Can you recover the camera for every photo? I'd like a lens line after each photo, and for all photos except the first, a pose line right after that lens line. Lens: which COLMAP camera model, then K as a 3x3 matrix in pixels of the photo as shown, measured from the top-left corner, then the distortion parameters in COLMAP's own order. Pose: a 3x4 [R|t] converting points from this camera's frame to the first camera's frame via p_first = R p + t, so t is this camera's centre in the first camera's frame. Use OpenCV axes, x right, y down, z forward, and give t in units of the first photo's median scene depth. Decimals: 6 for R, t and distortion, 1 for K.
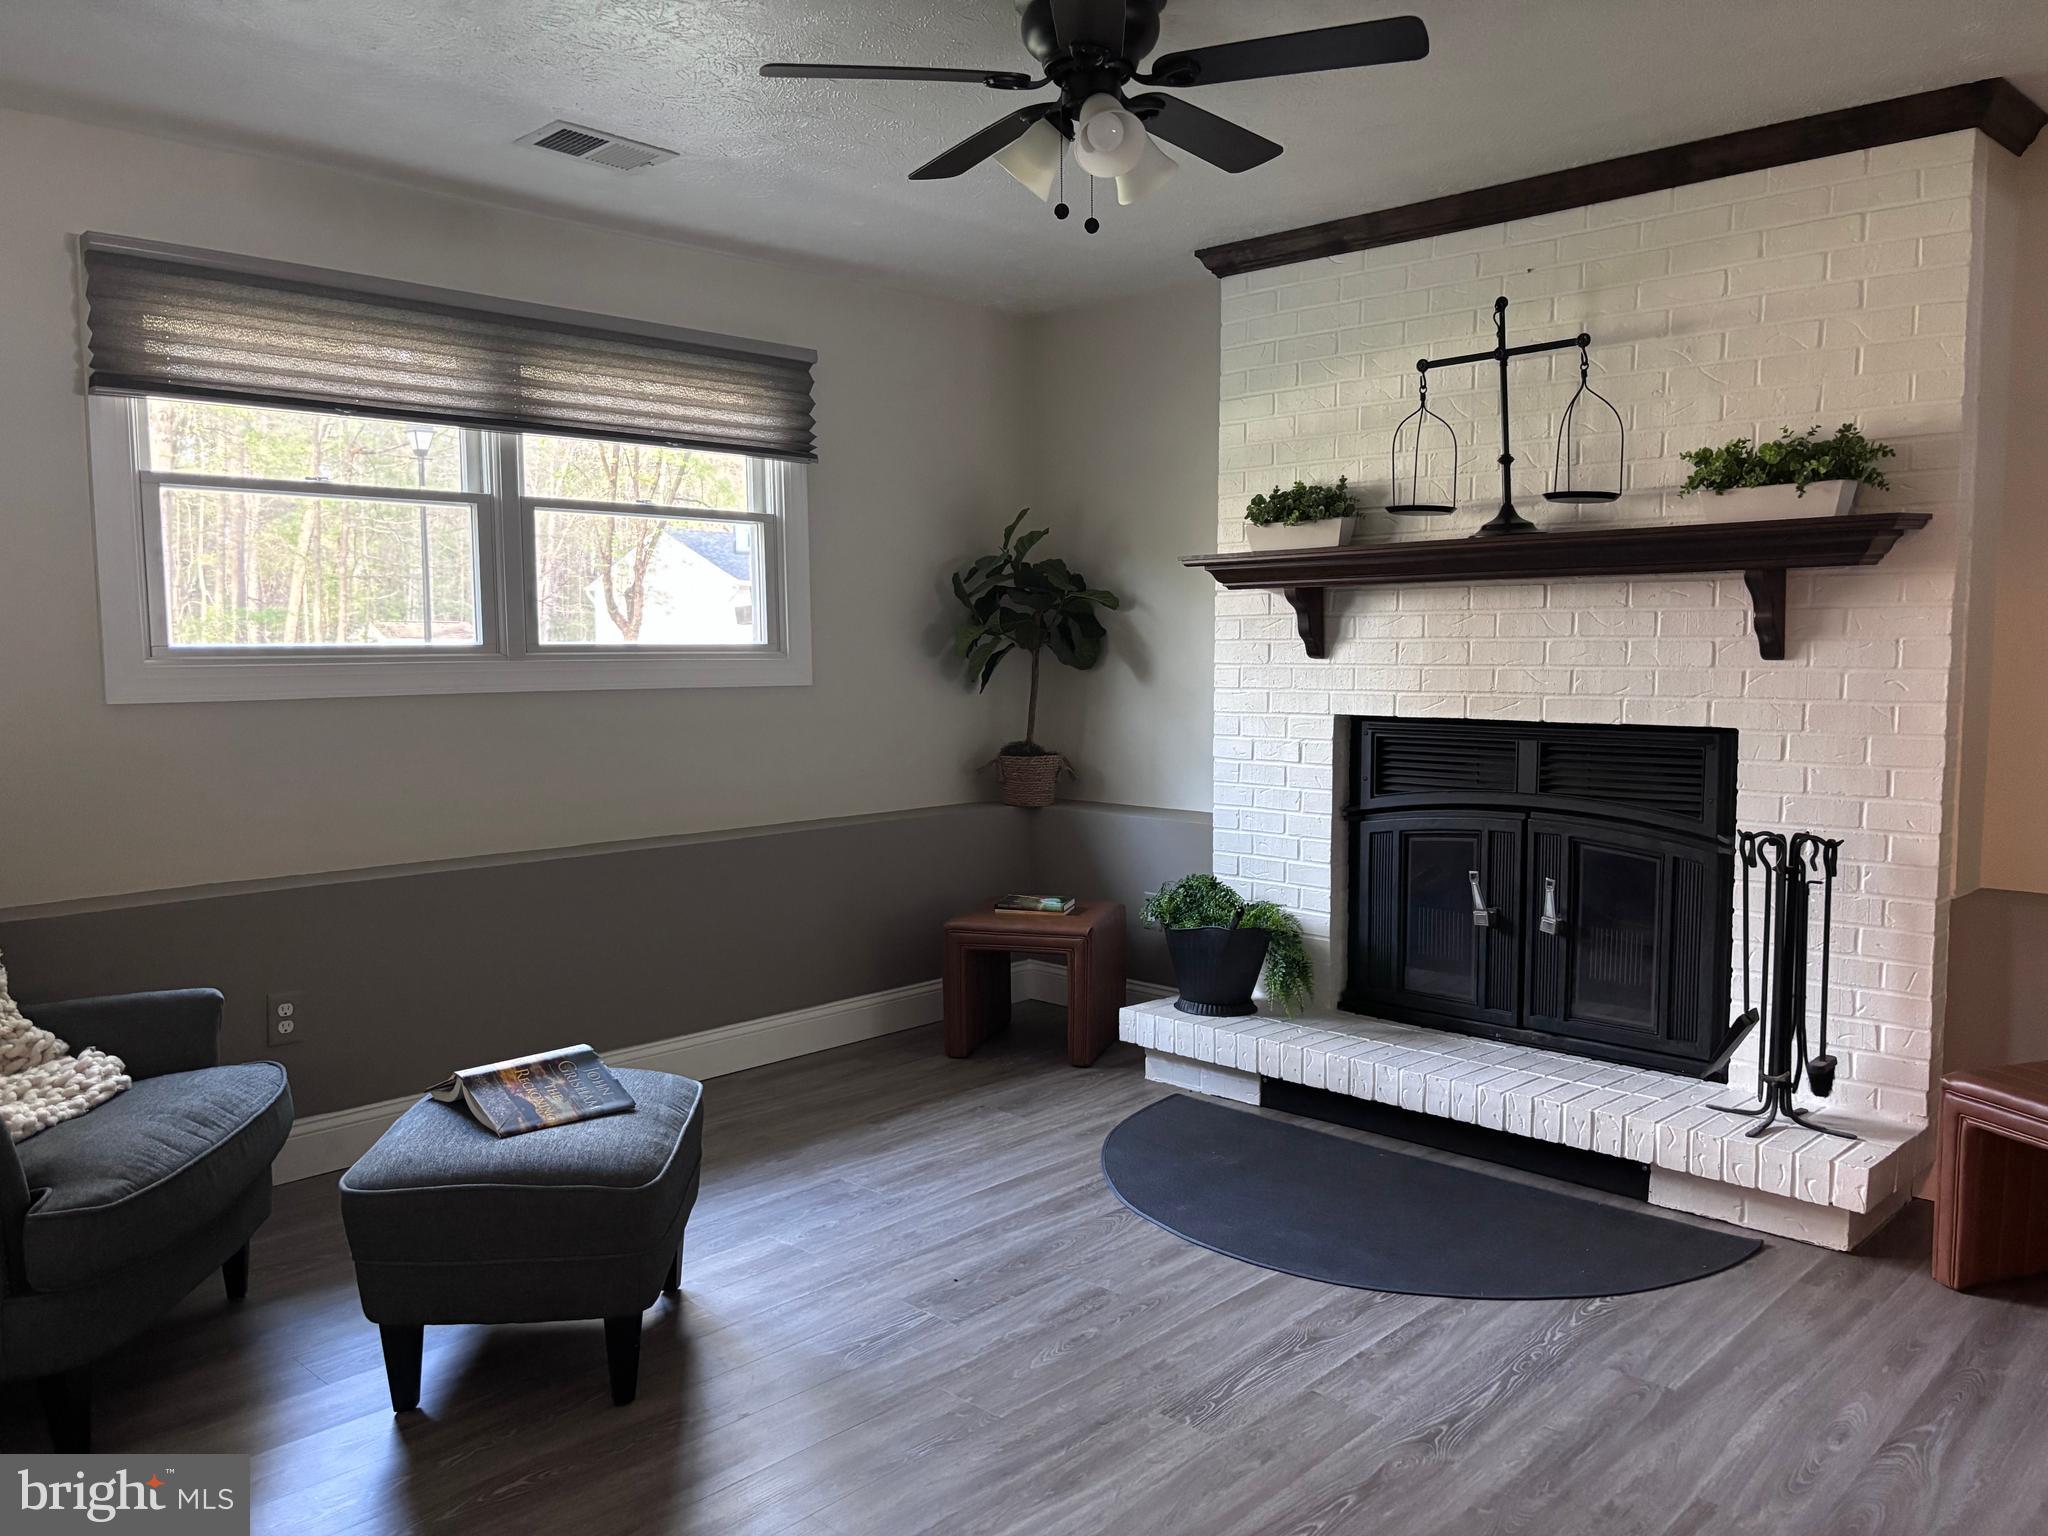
lens RADIAL K [[1558.0, 0, 1015.3], [0, 1558.0, 781.3], [0, 0, 1]] dist [0.051417, -0.056988]
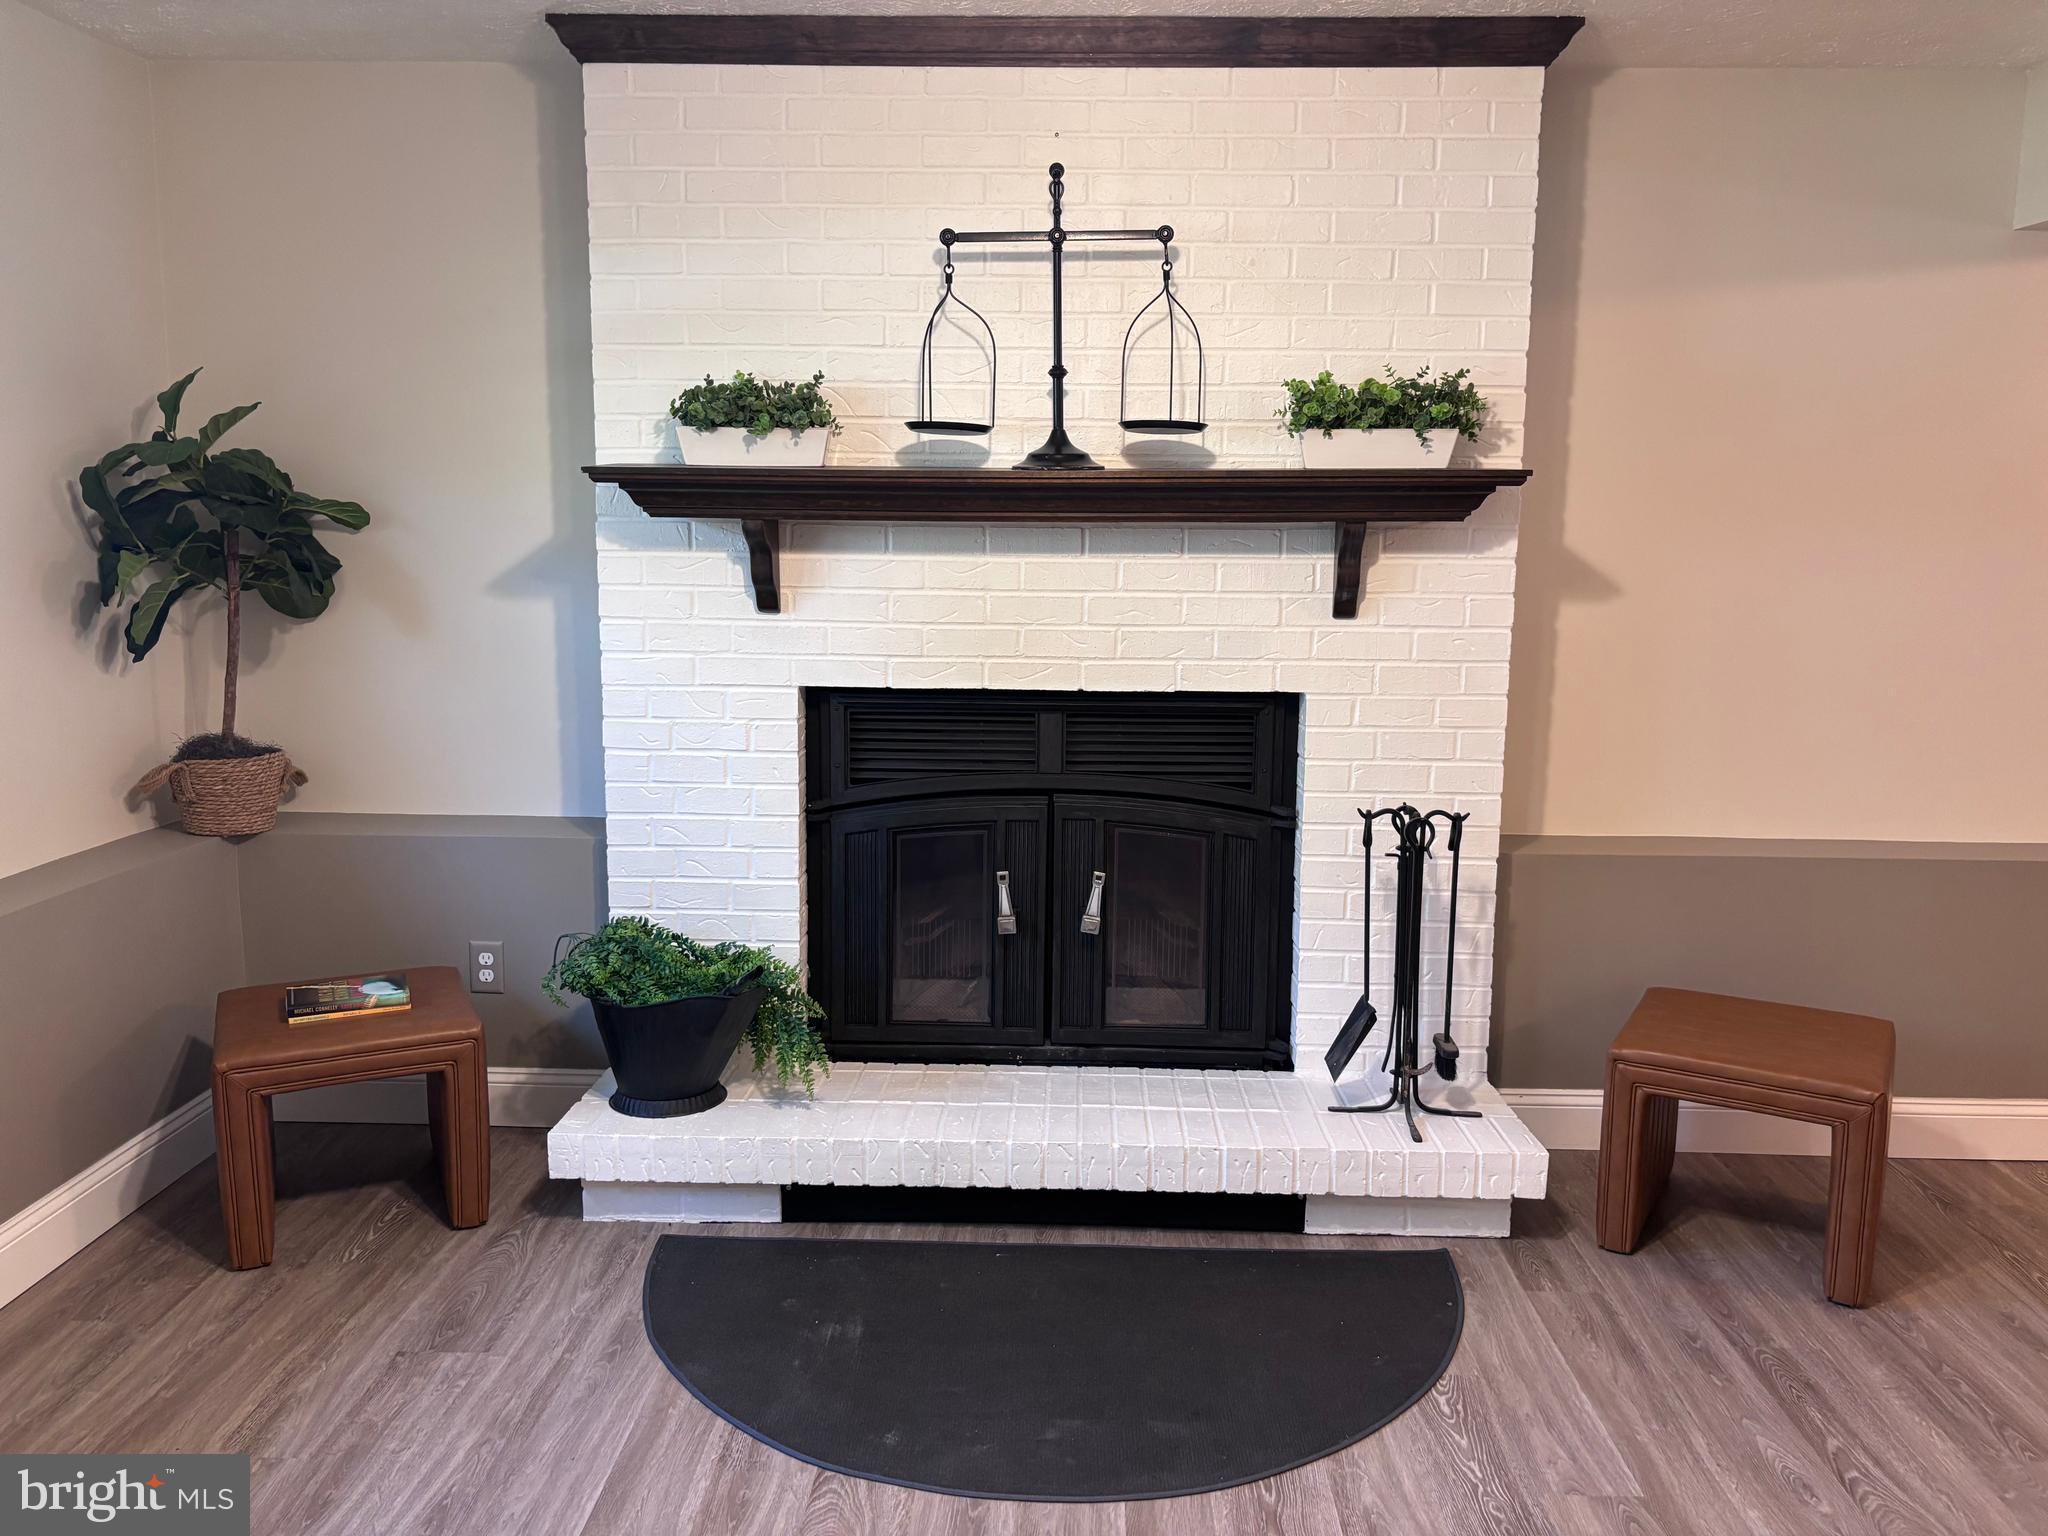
lens RADIAL K [[1558.0, 0, 1032.2], [0, 1558.0, 758.3], [0, 0, 1]] dist [0.051417, -0.056988]
pose [[0.736098, -0.090088, 0.670853, -0.265526], [0.048946, 0.995593, 0.079991, -0.074055], [-0.675103, -0.026045, 0.737263, 0.422829]]
